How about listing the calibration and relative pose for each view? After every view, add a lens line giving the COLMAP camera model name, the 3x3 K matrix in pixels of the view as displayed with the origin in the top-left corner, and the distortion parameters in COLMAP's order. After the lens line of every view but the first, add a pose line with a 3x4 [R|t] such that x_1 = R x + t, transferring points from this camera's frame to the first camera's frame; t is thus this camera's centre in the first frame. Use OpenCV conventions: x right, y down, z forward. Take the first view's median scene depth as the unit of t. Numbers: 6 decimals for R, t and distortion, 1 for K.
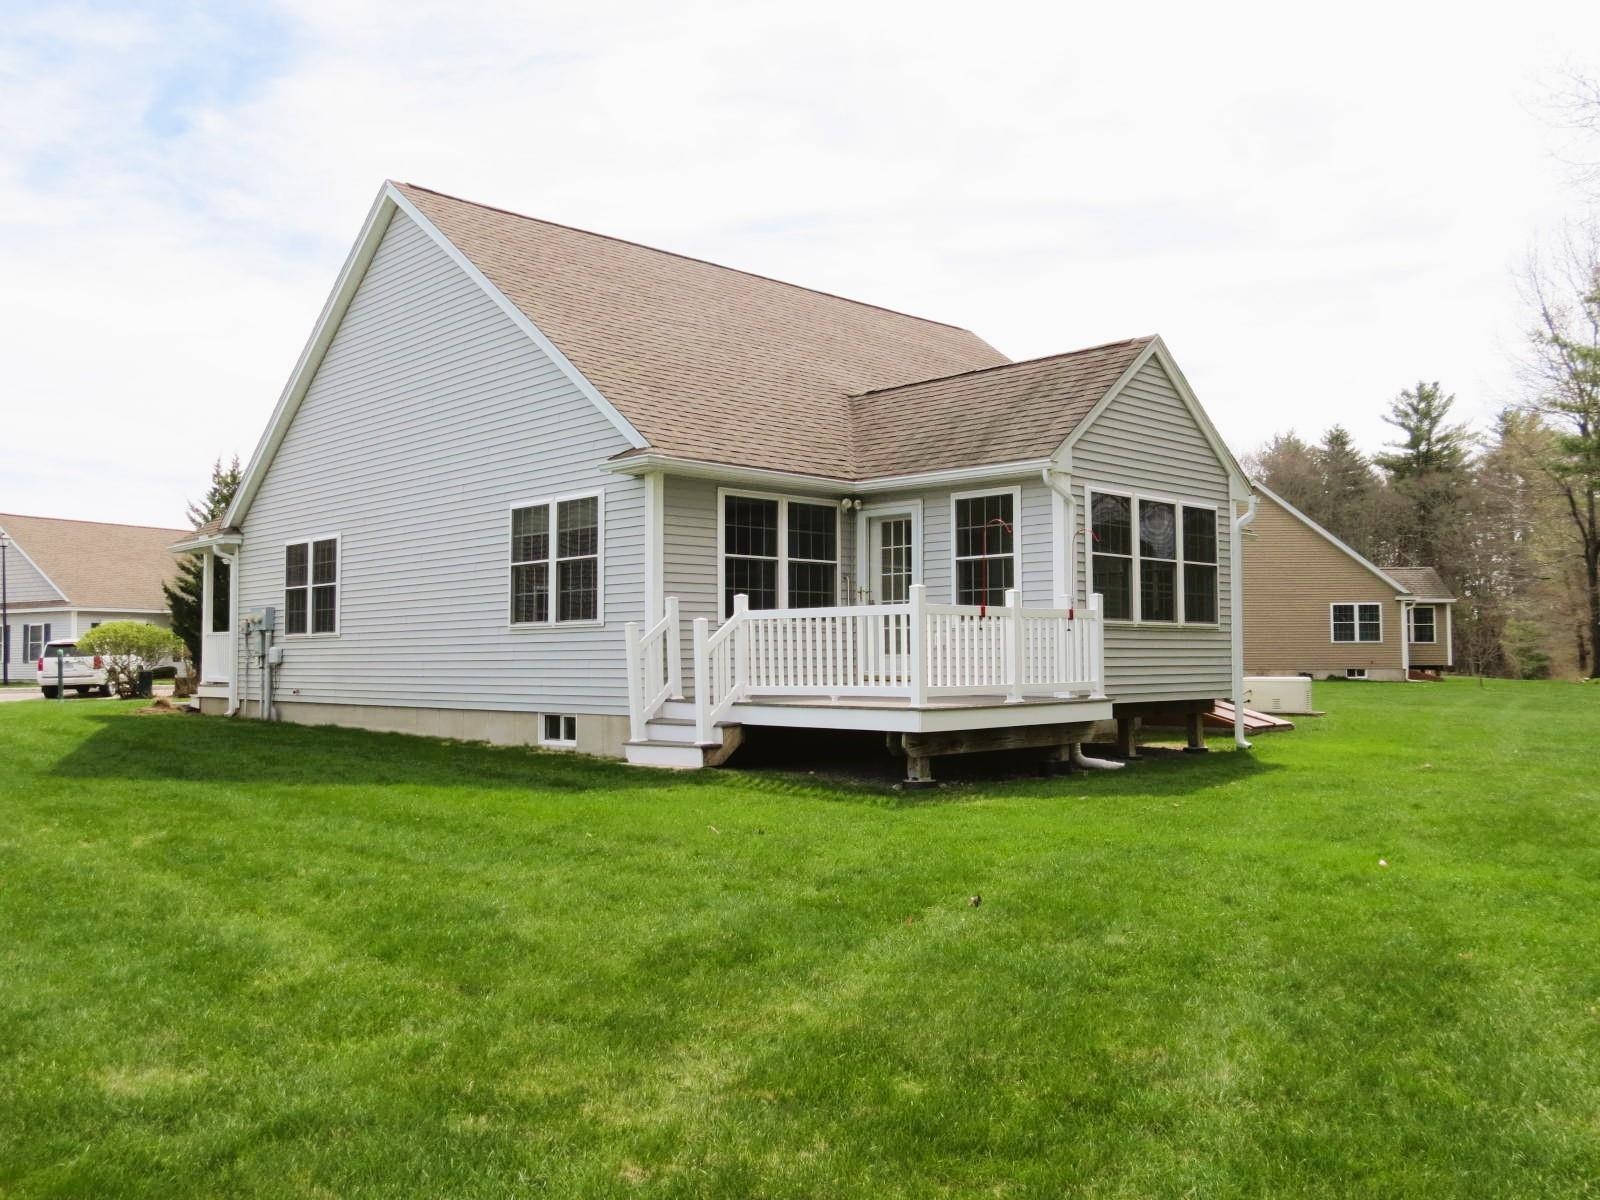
lens RADIAL K [[1356.5, 0, 800.0], [0, 1356.5, 600.0], [0, 0, 1]] dist [-0.039600, 0.007247]
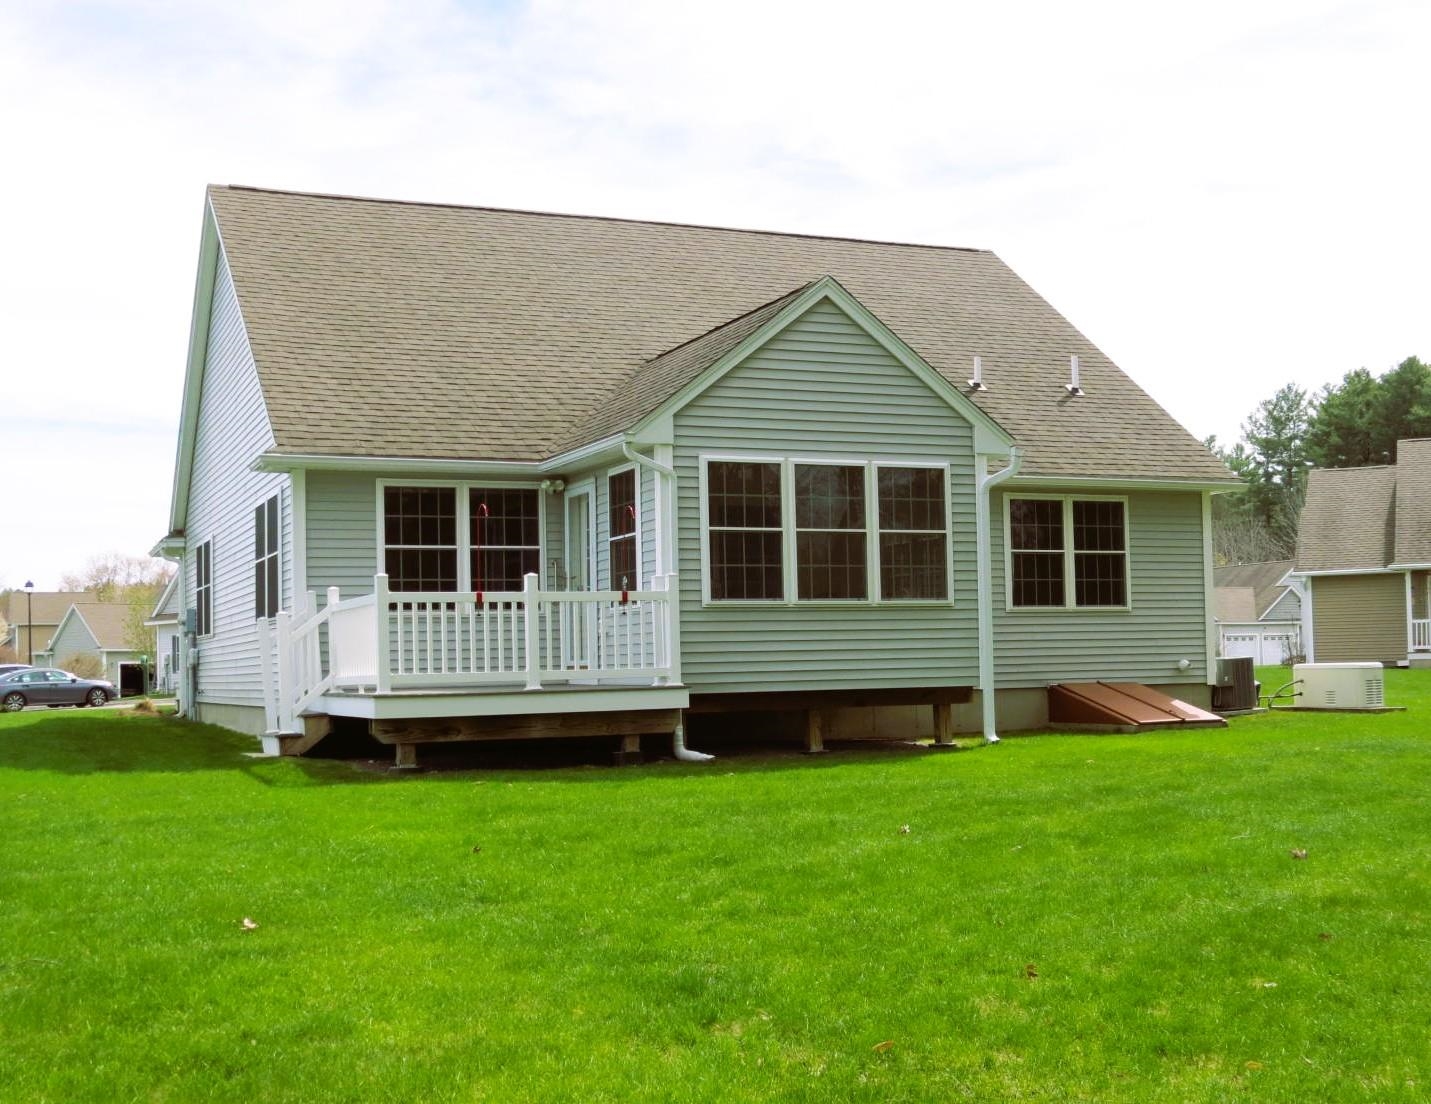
lens RADIAL K [[1758.2, 0, 714.7], [0, 1758.2, 595.6], [0, 0, 1]] dist [-0.014723, -0.006891]
pose [[0.930267, -0.031230, -0.365552, 0.636924], [0.033812, 0.999428, 0.000661, 0.009934], [0.365322, -0.012975, 0.930791, -0.109791]]
